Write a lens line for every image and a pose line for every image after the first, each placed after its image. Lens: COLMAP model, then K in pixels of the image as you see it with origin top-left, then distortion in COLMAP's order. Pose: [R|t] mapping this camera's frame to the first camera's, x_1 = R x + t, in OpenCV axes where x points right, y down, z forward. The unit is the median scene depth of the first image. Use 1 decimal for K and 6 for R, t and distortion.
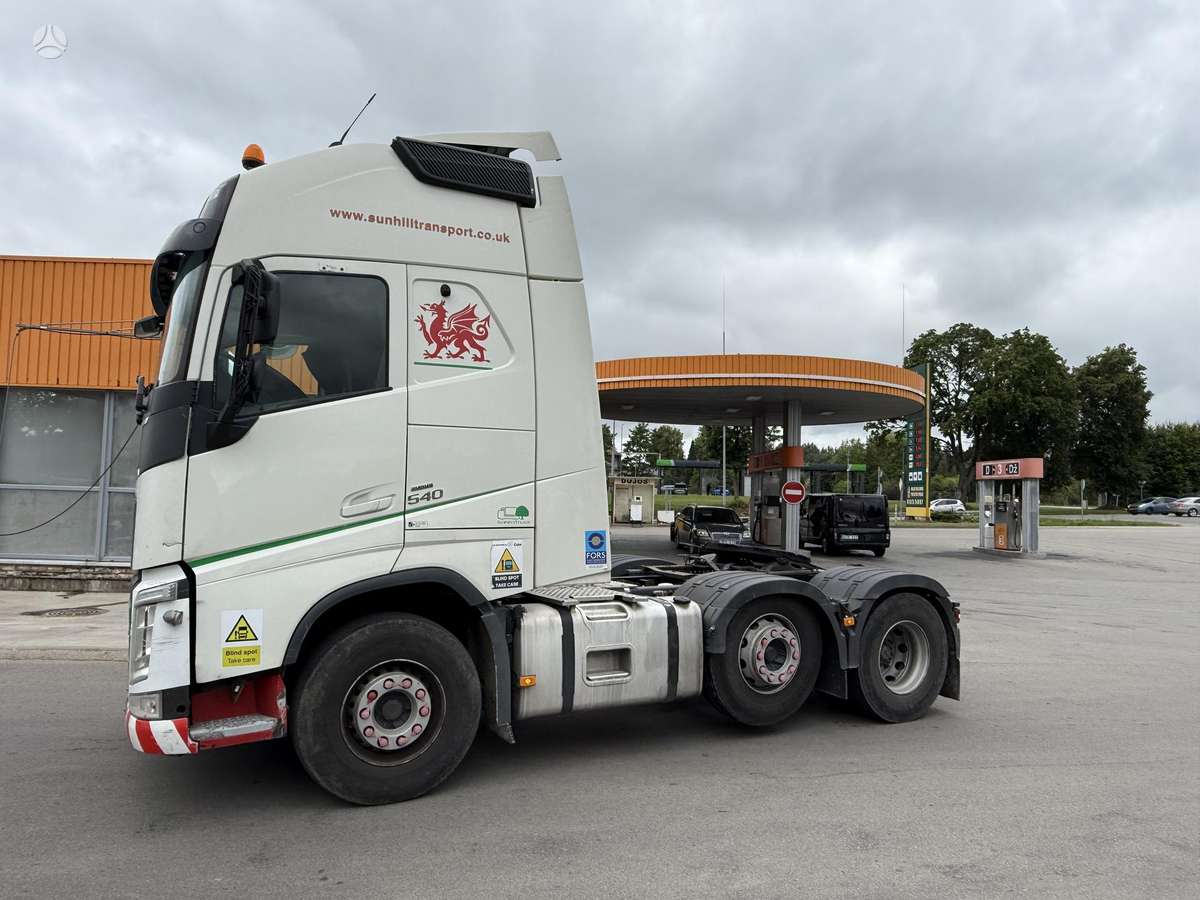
lens RADIAL K [[792.7, 0, 595.9], [0, 792.7, 443.3], [0, 0, 1]] dist [0.000037, 0.002274]
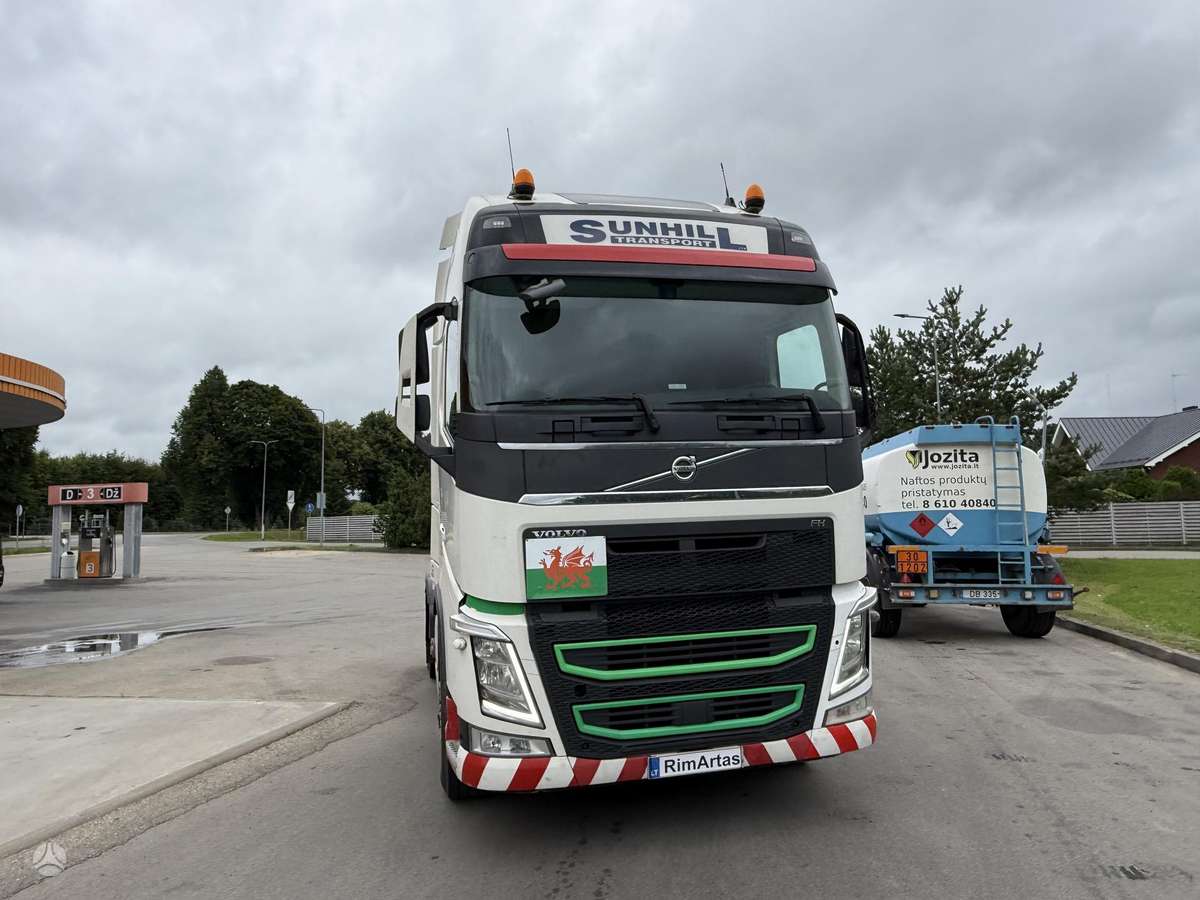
lens RADIAL K [[792.7, 0, 603.6], [0, 792.7, 433.1], [0, 0, 1]] dist [0.000037, 0.002274]
pose [[0.261451, 0.075643, 0.962248, -1.399303], [-0.032155, 0.997054, -0.069642, 0.037037], [-0.964681, -0.012733, 0.263113, 0.854245]]
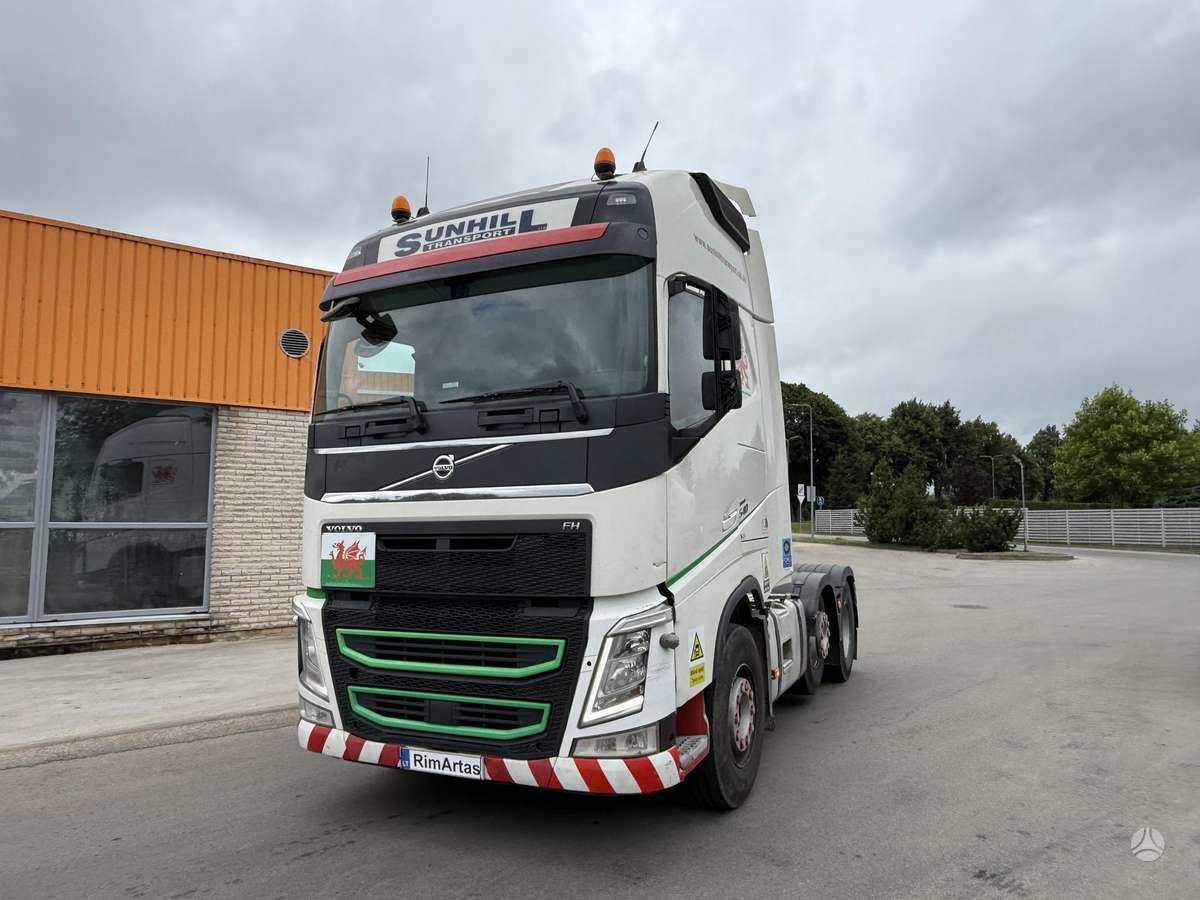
lens RADIAL K [[792.7, 0, 604.6], [0, 792.7, 430.6], [0, 0, 1]] dist [0.000037, 0.002274]
pose [[0.804162, 0.040962, 0.592997, -0.929294], [-0.016404, 0.998772, -0.046746, 0.010776], [-0.594184, 0.027864, 0.803846, 0.218647]]
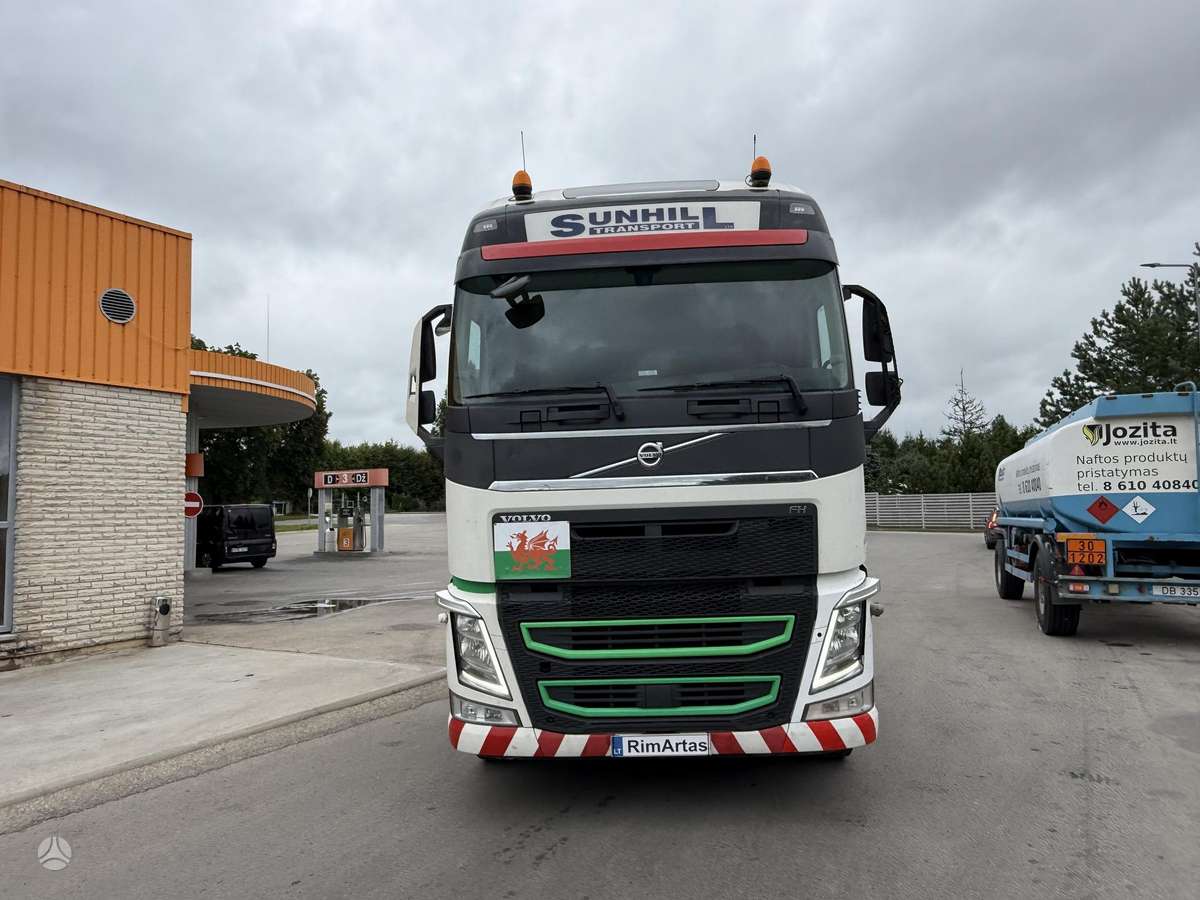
lens RADIAL K [[792.7, 0, 605.0], [0, 792.7, 434.3], [0, 0, 1]] dist [0.000037, 0.002274]
pose [[0.530761, 0.042543, 0.846453, -1.307095], [-0.021434, 0.999094, -0.036775, 0.023611], [-0.847251, 0.001376, 0.531192, 0.586511]]
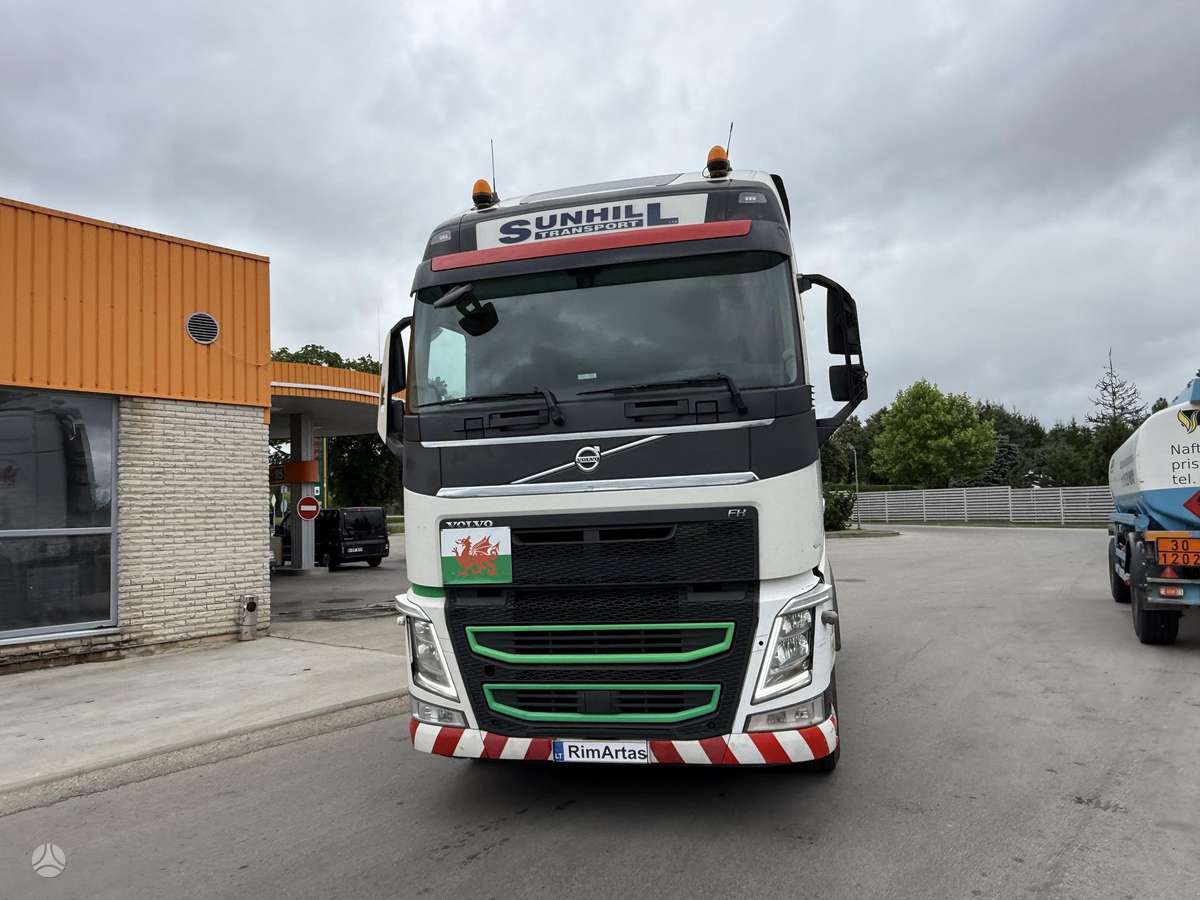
lens RADIAL K [[792.7, 0, 603.2], [0, 792.7, 444.6], [0, 0, 1]] dist [0.000037, 0.002274]
pose [[0.659391, 0.015170, 0.751647, -1.184487], [-0.000409, 0.999803, -0.019820, 0.014523], [-0.751800, 0.012762, 0.659268, 0.431360]]
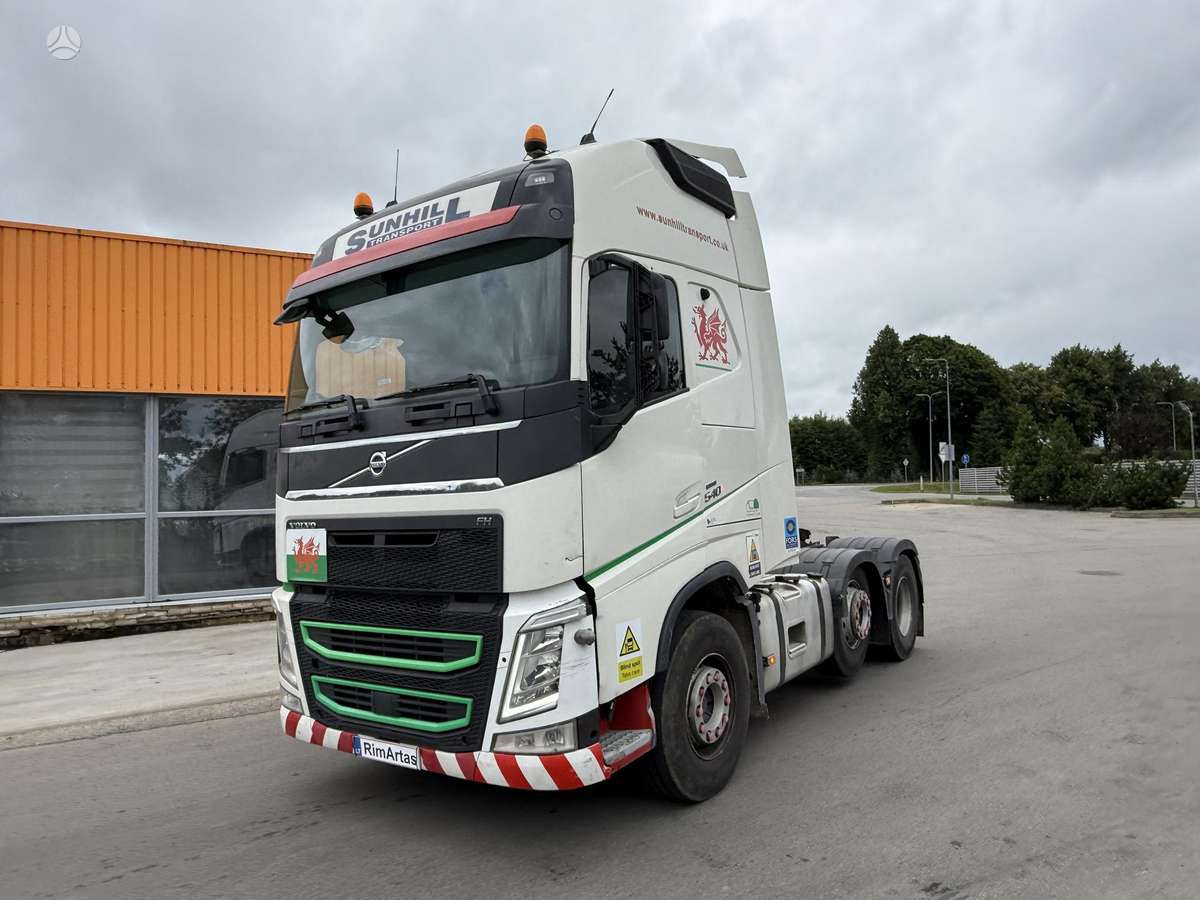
lens RADIAL K [[792.7, 0, 611.9], [0, 792.7, 434.9], [0, 0, 1]] dist [0.000037, 0.002274]
pose [[0.891145, -0.021804, 0.453194, -0.729668], [0.024796, 0.999692, -0.000661, -0.011089], [-0.453040, 0.011826, 0.891412, 0.127110]]
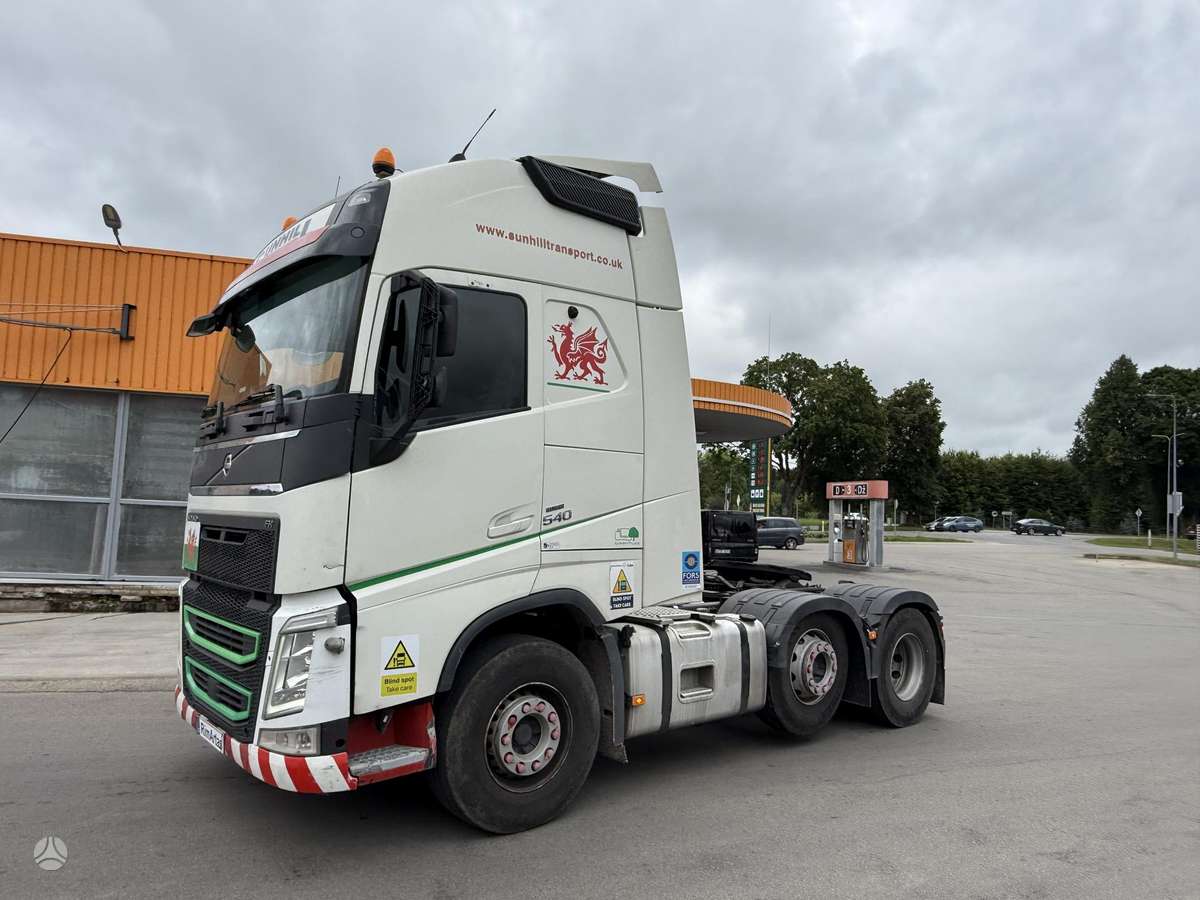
lens RADIAL K [[792.7, 0, 592.5], [0, 792.7, 437.4], [0, 0, 1]] dist [0.000037, 0.002274]
pose [[0.978349, 0.033942, 0.204161, -0.346278], [-0.029434, 0.999252, -0.025078, -0.009005], [-0.204859, 0.018526, 0.978616, 0.011780]]
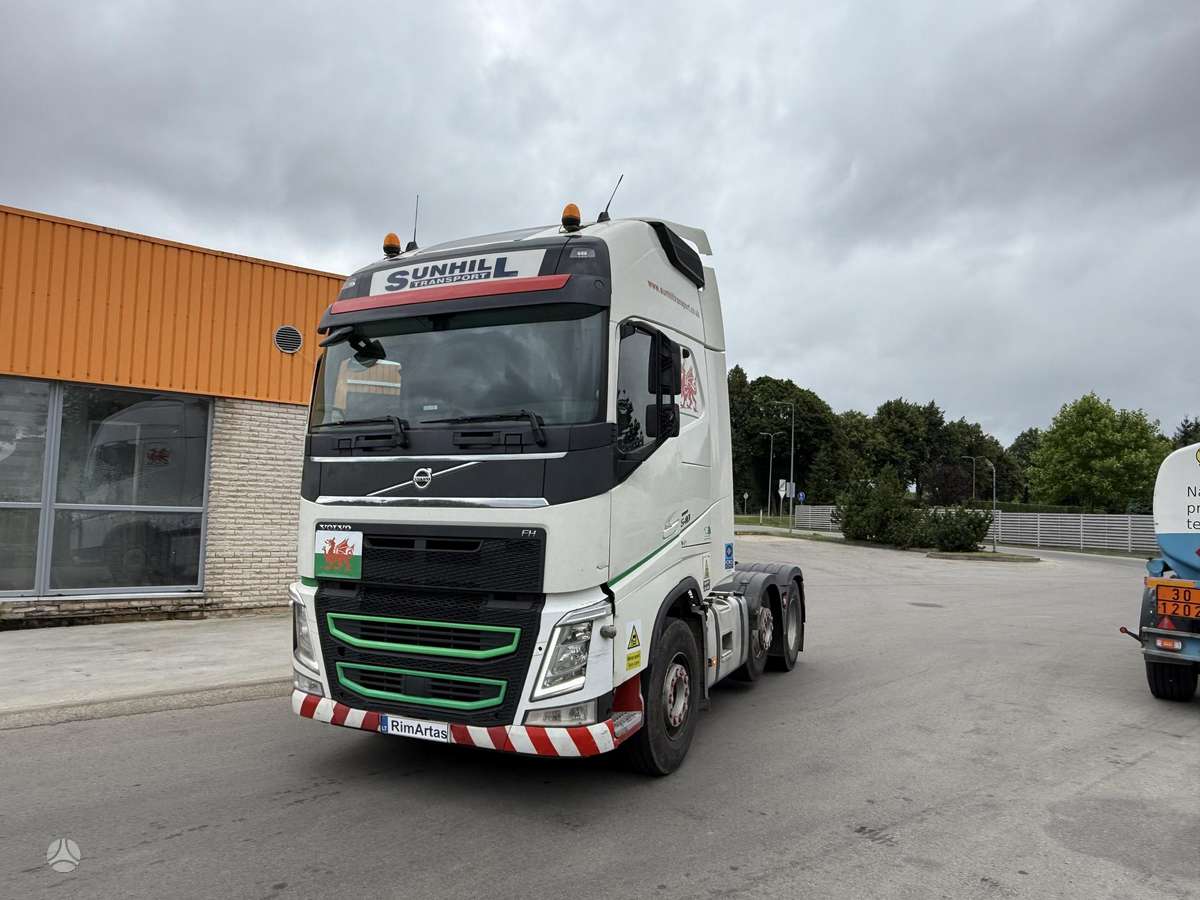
lens RADIAL K [[792.7, 0, 601.2], [0, 792.7, 442.0], [0, 0, 1]] dist [0.000037, 0.002274]
pose [[0.796116, 0.048052, 0.603234, -0.985254], [-0.046758, 0.998747, -0.017849, -0.024849], [-0.603335, -0.013997, 0.797365, 0.081552]]
